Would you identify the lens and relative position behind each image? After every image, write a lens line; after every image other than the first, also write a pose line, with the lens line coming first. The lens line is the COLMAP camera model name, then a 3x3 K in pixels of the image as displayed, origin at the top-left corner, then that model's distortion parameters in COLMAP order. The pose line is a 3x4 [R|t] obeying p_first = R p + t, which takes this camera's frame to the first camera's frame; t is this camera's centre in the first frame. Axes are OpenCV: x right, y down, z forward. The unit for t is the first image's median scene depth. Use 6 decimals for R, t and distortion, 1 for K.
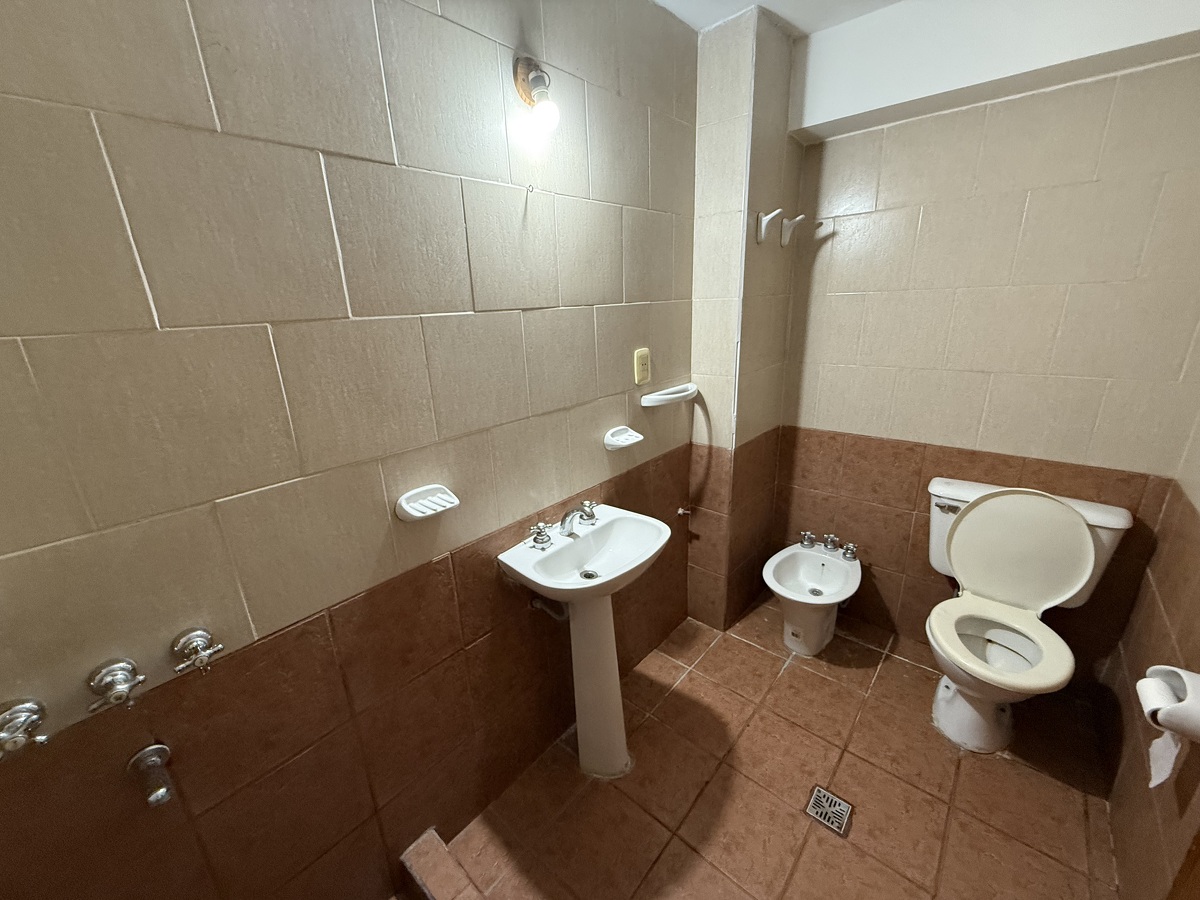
lens RADIAL K [[478.9, 0, 596.0], [0, 478.9, 450.7], [0, 0, 1]] dist [-0.000183, 0.000211]
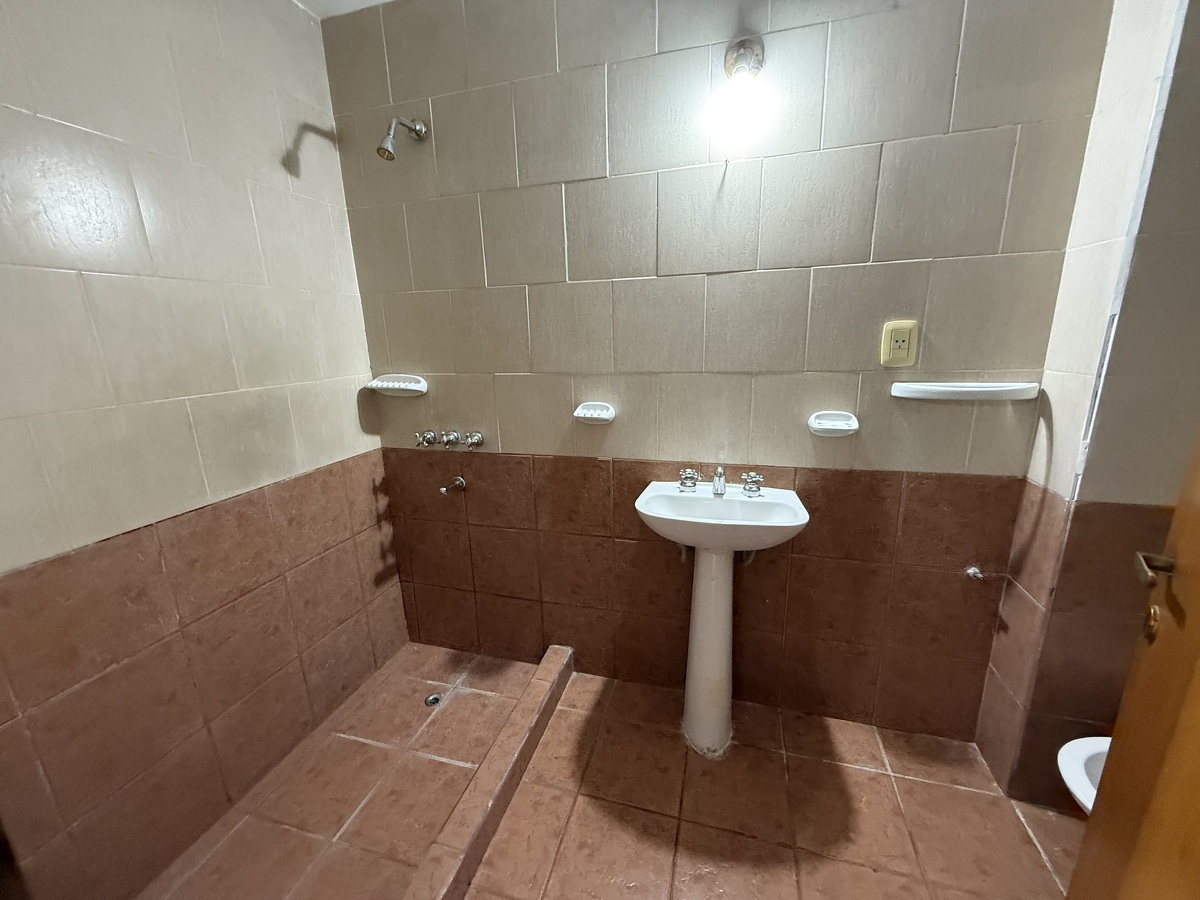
lens RADIAL K [[478.9, 0, 596.0], [0, 478.9, 450.7], [0, 0, 1]] dist [-0.000183, 0.000211]
pose [[0.422123, 0.243758, -0.873152, 0.714598], [-0.261822, 0.954907, 0.140004, 0.011762], [0.867906, 0.169512, 0.466910, 0.276958]]
